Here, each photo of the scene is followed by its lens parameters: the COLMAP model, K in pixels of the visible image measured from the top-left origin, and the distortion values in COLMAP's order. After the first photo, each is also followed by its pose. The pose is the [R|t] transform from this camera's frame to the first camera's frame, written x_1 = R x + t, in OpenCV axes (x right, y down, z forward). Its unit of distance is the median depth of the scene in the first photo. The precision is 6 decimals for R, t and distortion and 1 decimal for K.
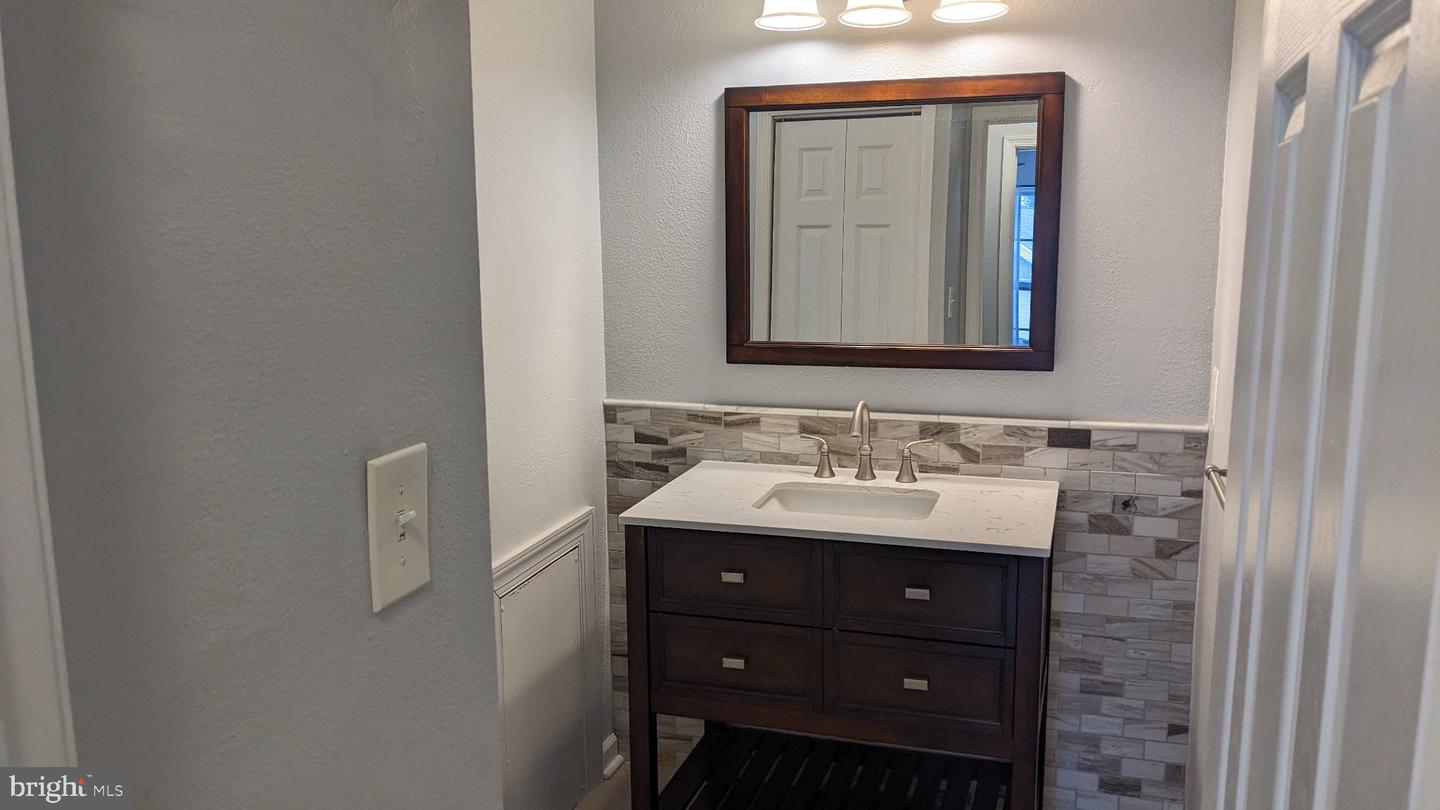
lens RADIAL K [[1139.3, 0, 724.0], [0, 1139.3, 420.5], [0, 0, 1]] dist [0.163790, -0.346148]
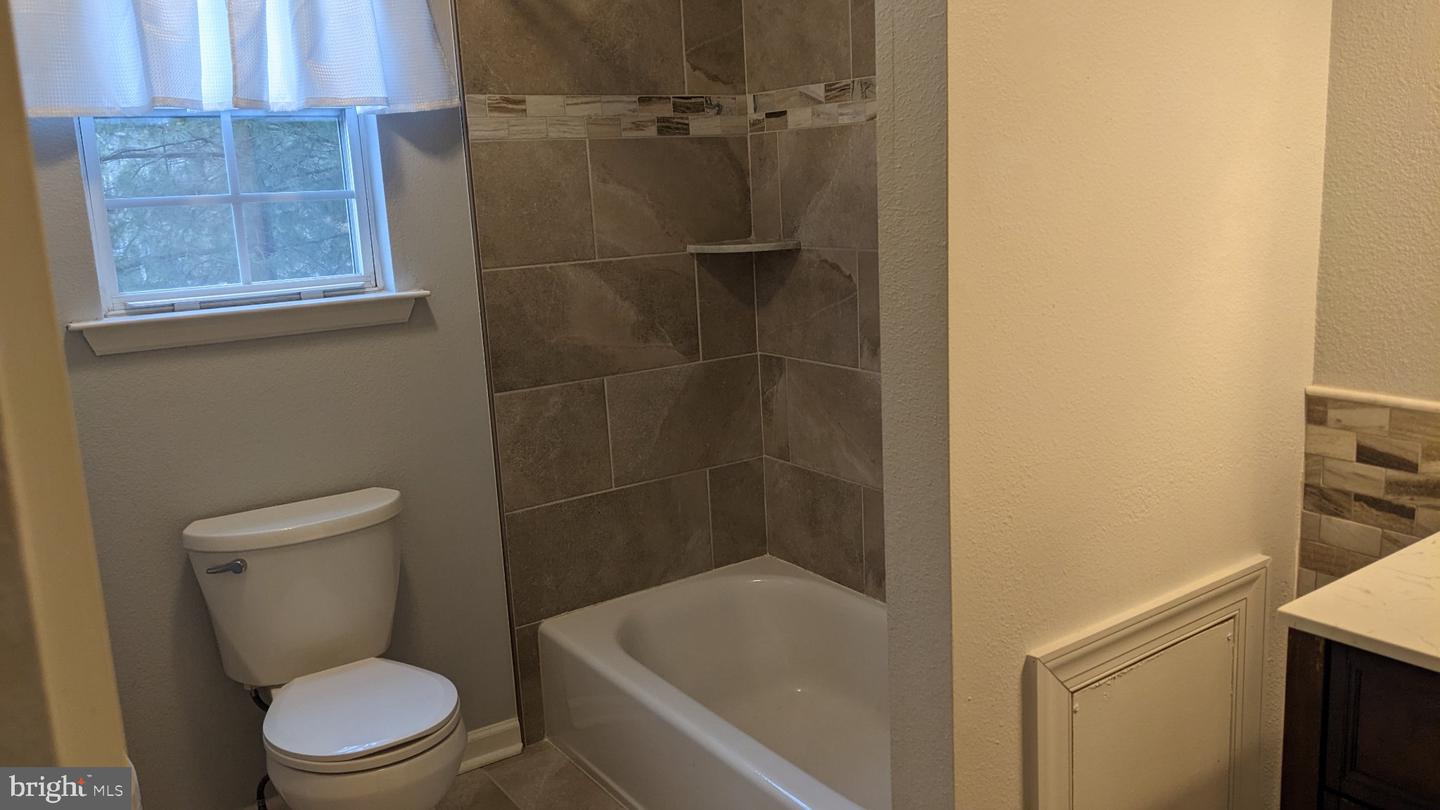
lens RADIAL K [[1109.1, 0, 769.0], [0, 1109.1, 402.0], [0, 0, 1]] dist [0.083981, -0.129406]
pose [[0.808102, 0.090138, -0.582106, 0.014506], [-0.066323, 0.995862, 0.062136, -0.029421], [0.585298, -0.011605, 0.810736, 0.351184]]
